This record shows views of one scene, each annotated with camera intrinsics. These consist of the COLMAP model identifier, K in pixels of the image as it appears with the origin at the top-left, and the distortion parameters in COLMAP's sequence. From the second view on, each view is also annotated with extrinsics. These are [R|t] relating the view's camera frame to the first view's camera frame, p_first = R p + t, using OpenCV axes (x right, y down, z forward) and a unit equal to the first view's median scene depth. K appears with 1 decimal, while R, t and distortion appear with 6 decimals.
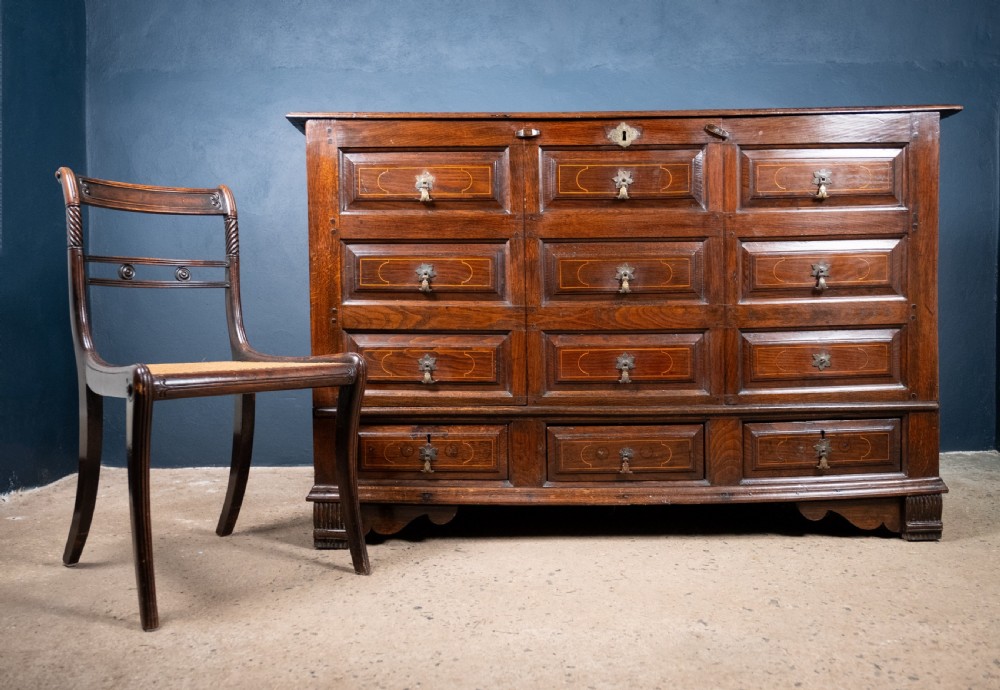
lens RADIAL K [[909.9, 0, 520.7], [0, 909.9, 362.1], [0, 0, 1]] dist [-0.014433, 0.000000]
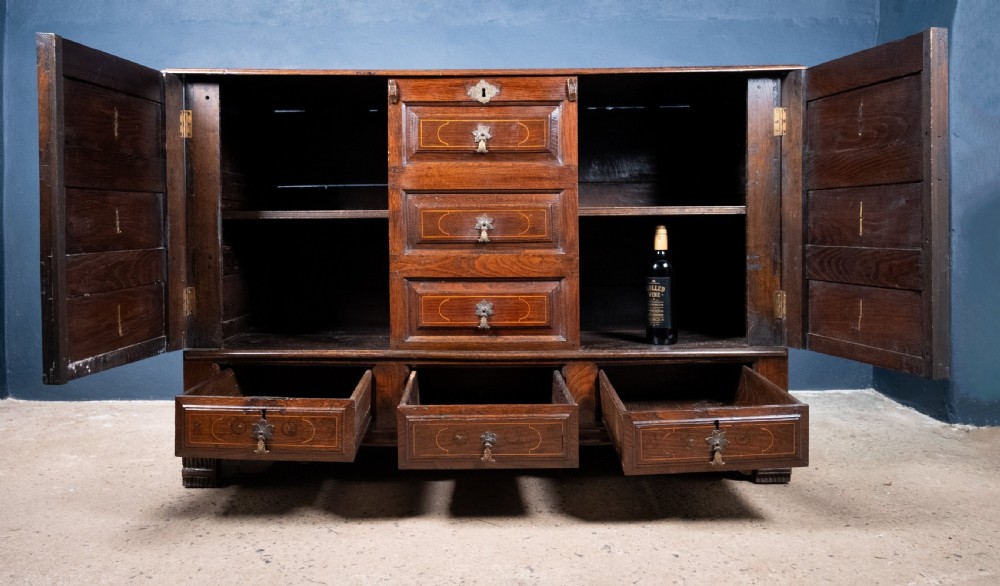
lens RADIAL K [[865.4, 0, 476.9], [0, 865.4, 260.1], [0, 0, 1]] dist [-0.013065, -0.008586]
pose [[0.999979, 0.006458, -0.000524, 0.106830], [-0.006472, 0.999407, -0.033820, -0.021943], [0.000306, 0.033823, 0.999428, 0.010255]]
